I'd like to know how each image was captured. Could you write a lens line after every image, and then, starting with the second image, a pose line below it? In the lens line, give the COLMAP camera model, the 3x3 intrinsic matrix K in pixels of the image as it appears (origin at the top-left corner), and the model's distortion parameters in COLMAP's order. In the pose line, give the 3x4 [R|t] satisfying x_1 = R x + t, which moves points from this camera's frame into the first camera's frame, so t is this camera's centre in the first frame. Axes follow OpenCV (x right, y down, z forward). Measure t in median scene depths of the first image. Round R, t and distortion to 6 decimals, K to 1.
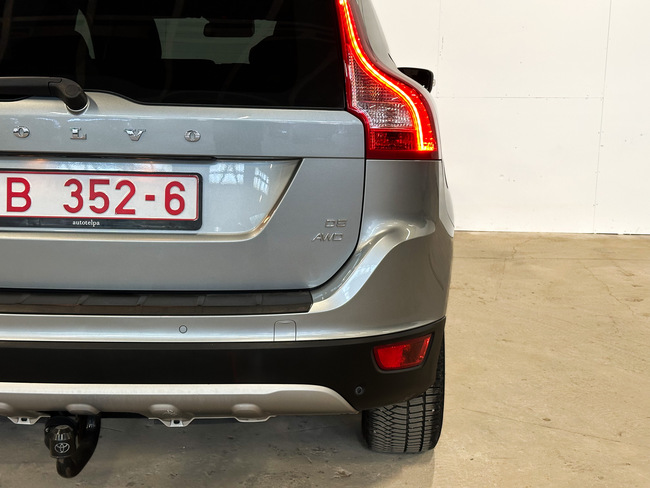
lens RADIAL K [[902.3, 0, 321.4], [0, 902.3, 233.8], [0, 0, 1]] dist [0.149702, 0.000000]
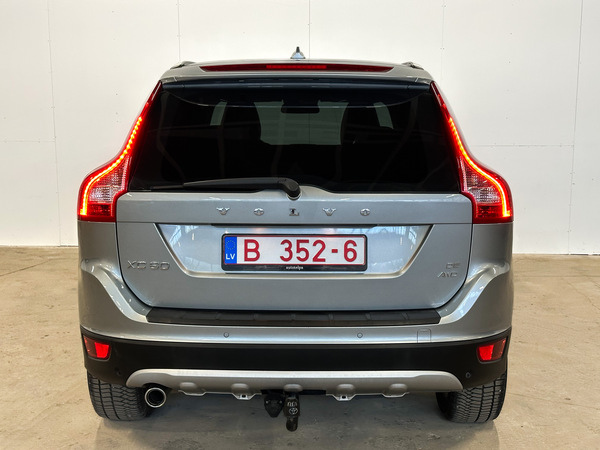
lens RADIAL K [[832.9, 0, 300.0], [0, 832.9, 220.1], [0, 0, 1]] dist [0.149702, 0.000000]
pose [[0.999706, -0.013864, 0.019877, -0.274681], [0.014507, 0.999364, -0.032566, -0.046587], [-0.019413, 0.032845, 0.999272, -0.429744]]
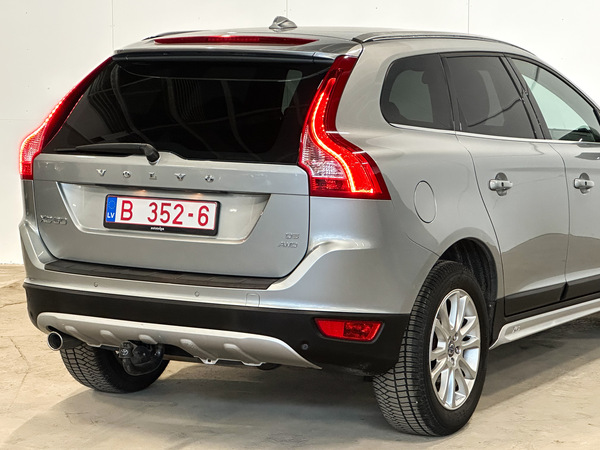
lens RADIAL K [[1685.2, 0, 299.6], [0, 1685.2, 228.1], [0, 0, 1]] dist [0.199747, 0.000000]
pose [[0.877791, 0.042689, -0.477137, 1.443338], [-0.080895, 0.994927, -0.059807, 0.150872], [0.472164, 0.091096, 0.876791, -1.587569]]
